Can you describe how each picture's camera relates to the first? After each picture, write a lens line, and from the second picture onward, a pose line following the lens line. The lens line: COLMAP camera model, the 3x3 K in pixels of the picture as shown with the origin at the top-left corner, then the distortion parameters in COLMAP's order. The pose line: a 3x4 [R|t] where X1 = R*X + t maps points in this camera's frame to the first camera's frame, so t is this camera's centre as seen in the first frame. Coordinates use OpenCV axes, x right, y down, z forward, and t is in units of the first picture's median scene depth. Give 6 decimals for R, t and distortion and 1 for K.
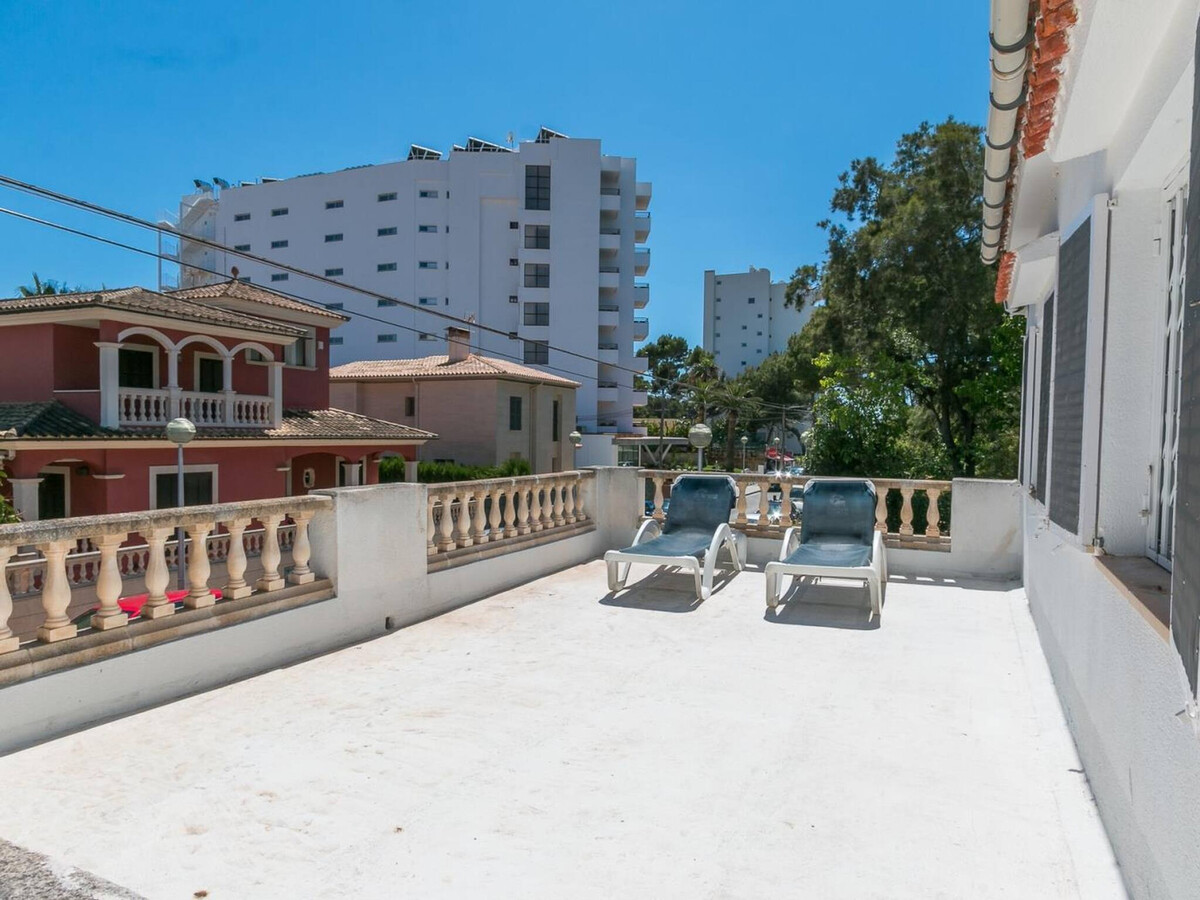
lens RADIAL K [[705.9, 0, 590.1], [0, 705.9, 451.8], [0, 0, 1]] dist [0.002226, 0.001460]
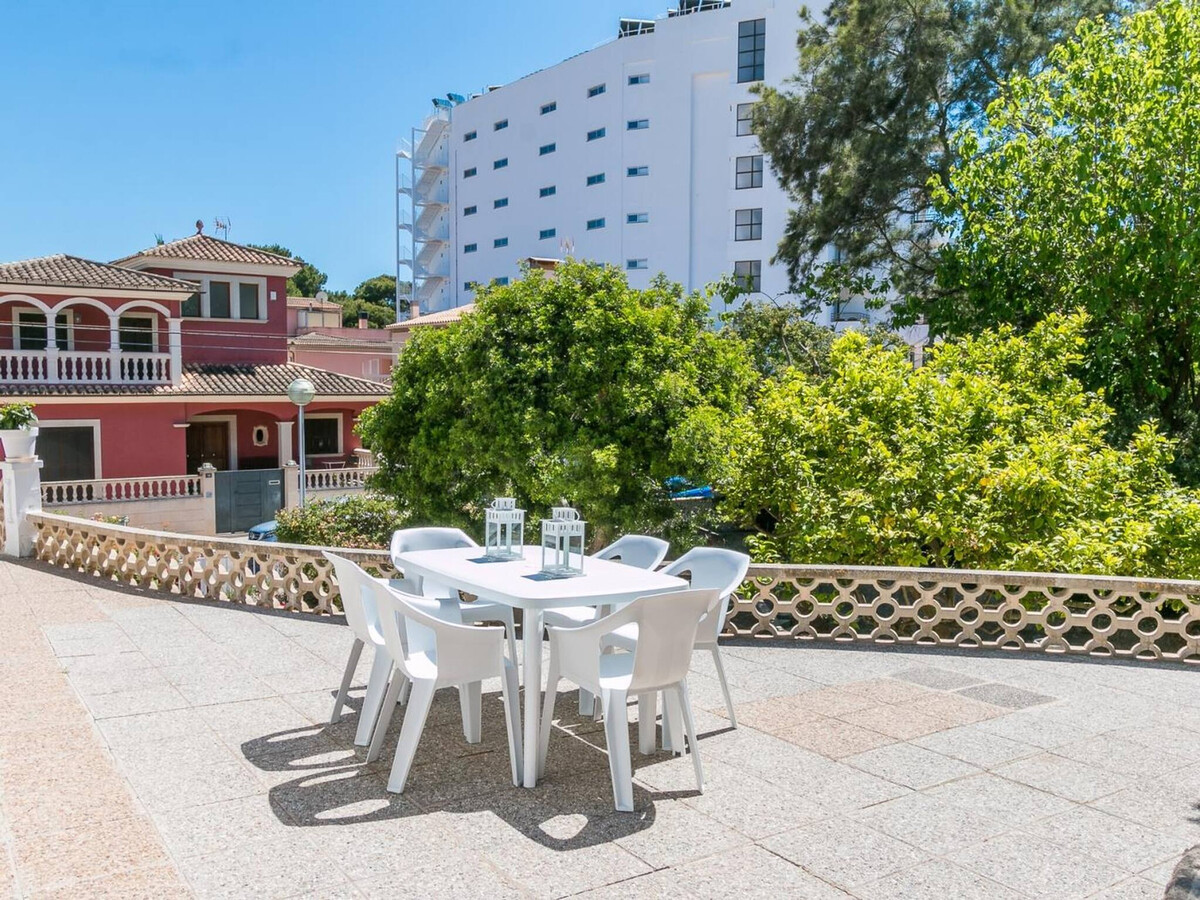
lens RADIAL K [[963.2, 0, 582.3], [0, 963.2, 452.2], [0, 0, 1]] dist [0.002854, 0.000142]
pose [[0.889163, 0.023214, -0.457001, 0.375216], [-0.004073, 0.999074, 0.042825, 0.000987], [0.457572, -0.036217, 0.888435, 0.022241]]
